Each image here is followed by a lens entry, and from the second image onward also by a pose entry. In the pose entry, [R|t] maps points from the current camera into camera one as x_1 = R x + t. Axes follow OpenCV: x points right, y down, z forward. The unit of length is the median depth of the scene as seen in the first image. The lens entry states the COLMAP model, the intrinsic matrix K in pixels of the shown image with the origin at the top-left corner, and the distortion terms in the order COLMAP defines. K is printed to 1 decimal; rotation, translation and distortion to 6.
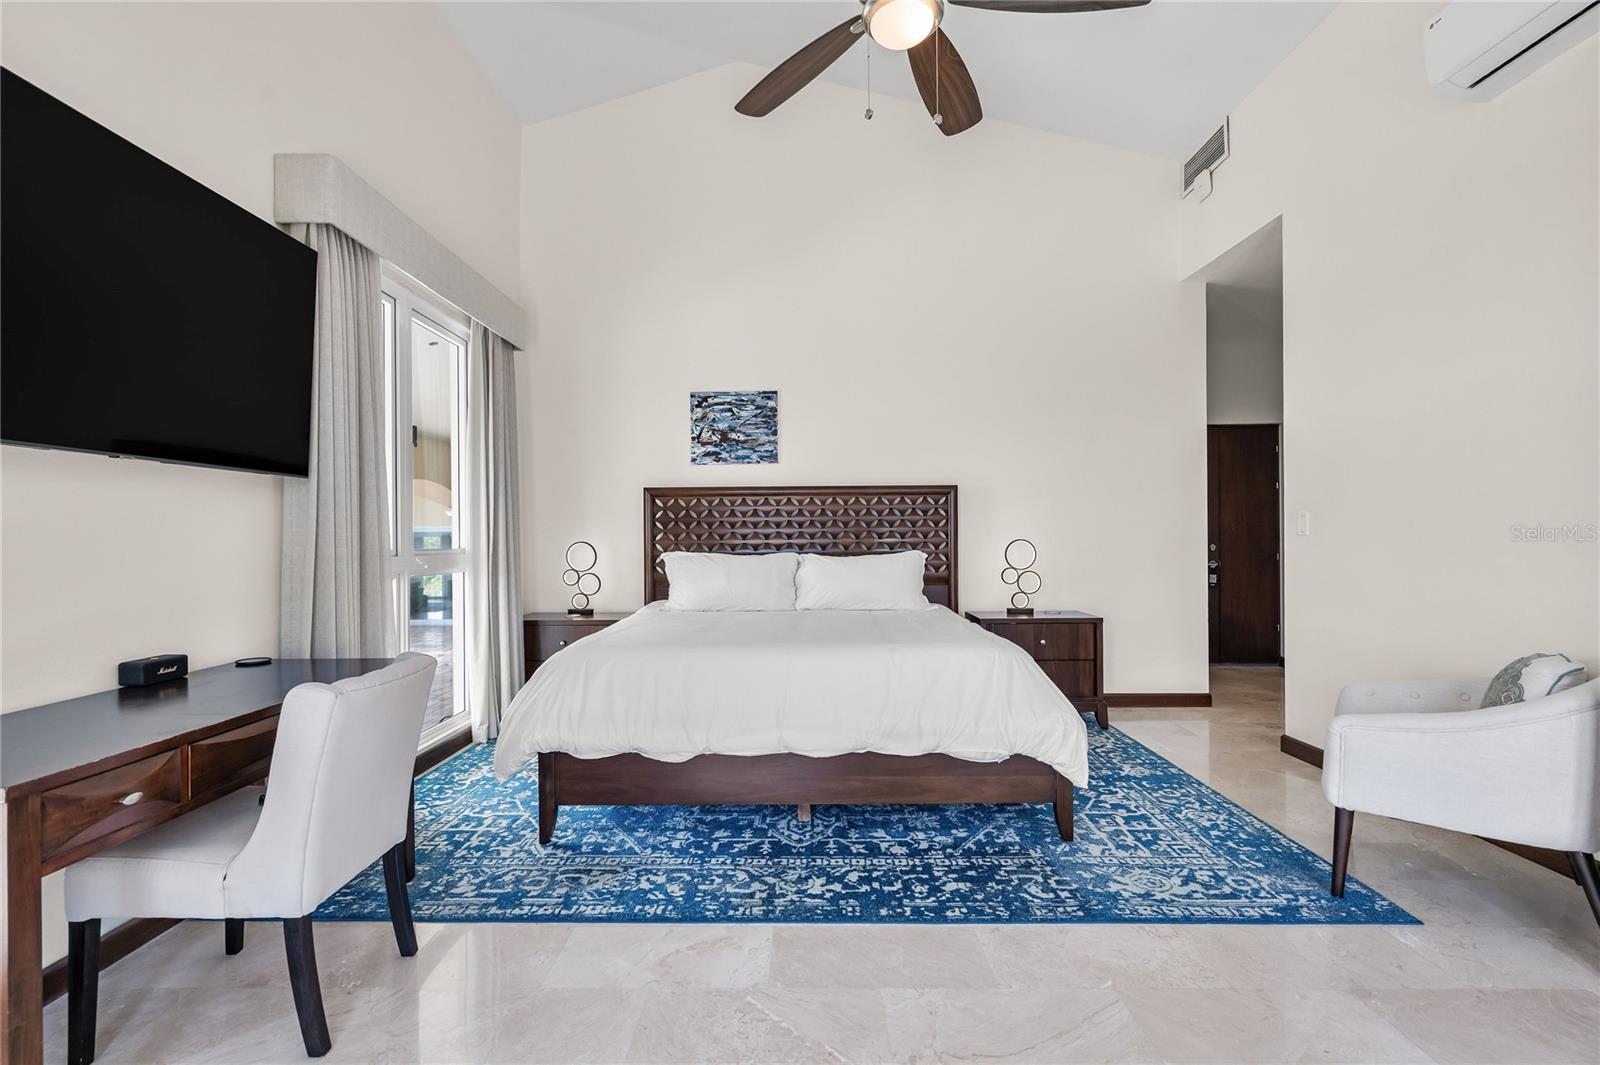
lens RADIAL K [[716.9, 0, 793.5], [0, 716.9, 532.7], [0, 0, 1]] dist [-0.003587, 0.001305]
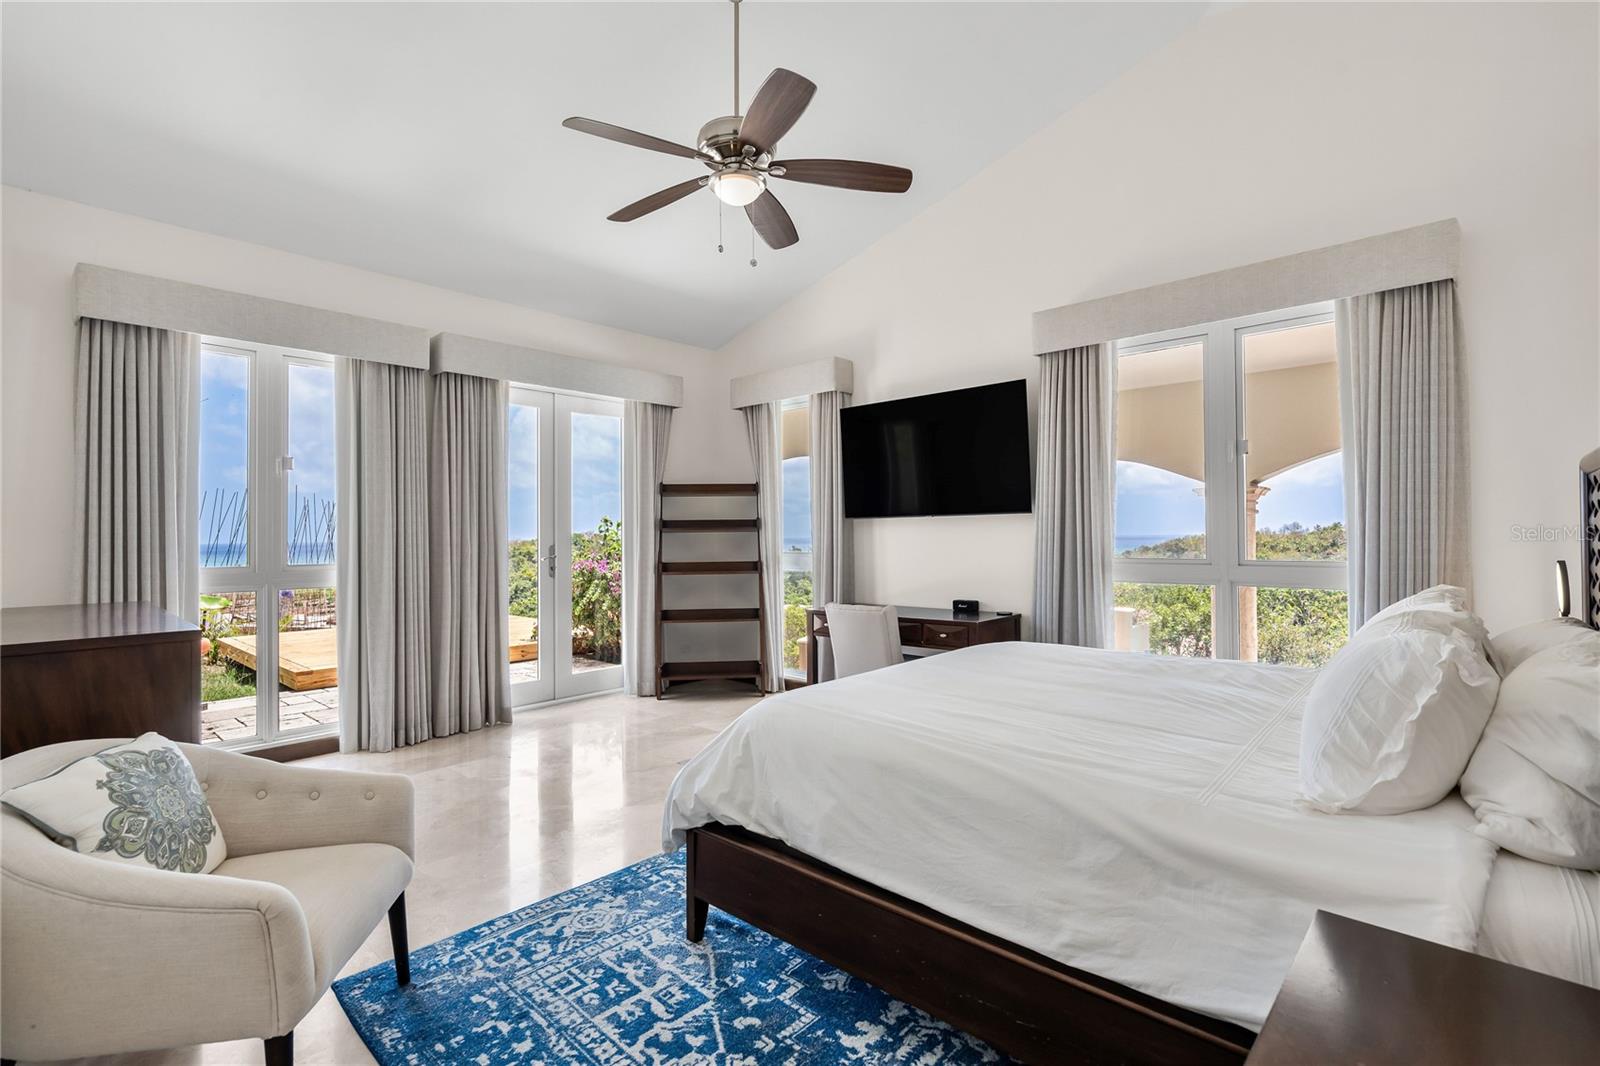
lens RADIAL K [[716.9, 0, 793.5], [0, 716.9, 533.2], [0, 0, 1]] dist [-0.003587, 0.001305]
pose [[-0.657916, 0.007254, -0.753056, 1.035976], [0.013359, 0.999909, -0.002039, -0.038499], [0.752972, -0.011402, -0.657953, 1.831100]]
